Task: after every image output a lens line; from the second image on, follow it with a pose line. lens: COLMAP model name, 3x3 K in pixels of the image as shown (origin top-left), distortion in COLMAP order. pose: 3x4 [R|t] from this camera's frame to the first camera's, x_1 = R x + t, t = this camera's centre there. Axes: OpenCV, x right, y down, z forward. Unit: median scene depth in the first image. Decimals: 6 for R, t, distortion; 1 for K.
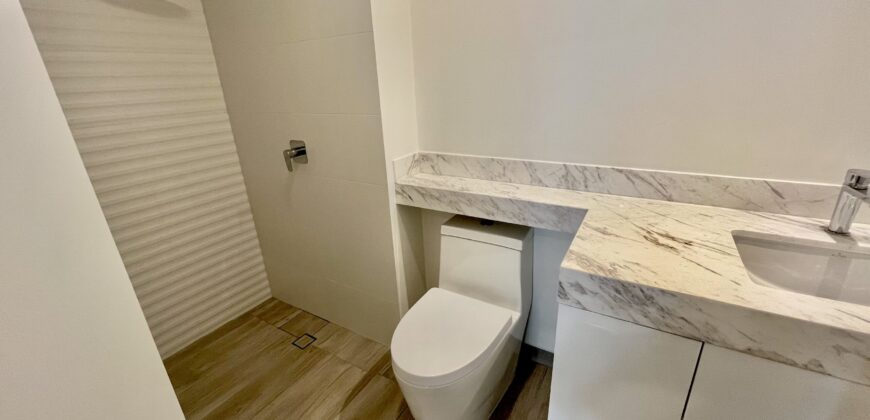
lens RADIAL K [[351.7, 0, 435.0], [0, 351.7, 210.0], [0, 0, 1]] dist [-0.001125, 0.000031]
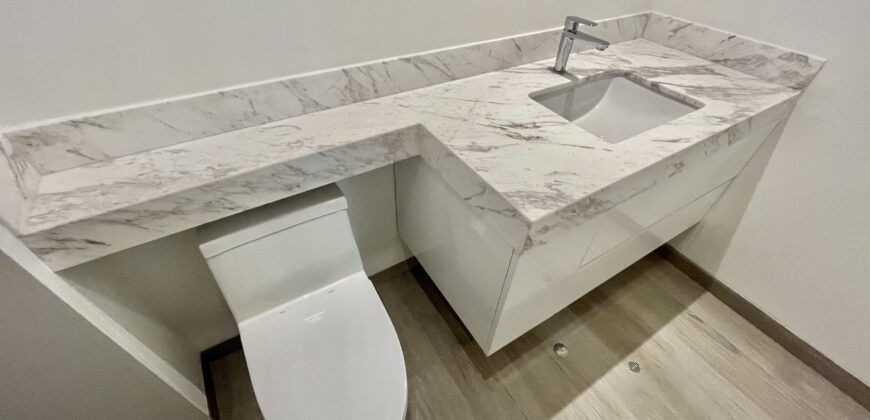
lens RADIAL K [[351.7, 0, 435.0], [0, 351.7, 210.0], [0, 0, 1]] dist [-0.001125, 0.000031]
pose [[0.458686, -0.564746, 0.686053, -0.183571], [0.263725, 0.823794, 0.501809, -0.211558], [-0.848561, -0.049243, 0.526801, 0.500298]]
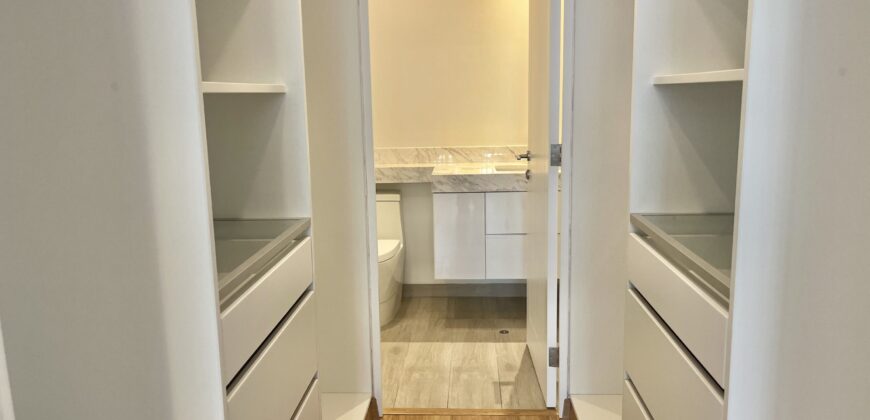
lens RADIAL K [[655.4, 0, 435.0], [0, 655.4, 210.0], [0, 0, 1]] dist [0.037557, -0.005043]
pose [[0.880919, -0.061192, 0.469294, -1.099167], [0.154138, 0.974637, -0.162249, 0.718057], [-0.447463, 0.215264, 0.868008, -1.792624]]
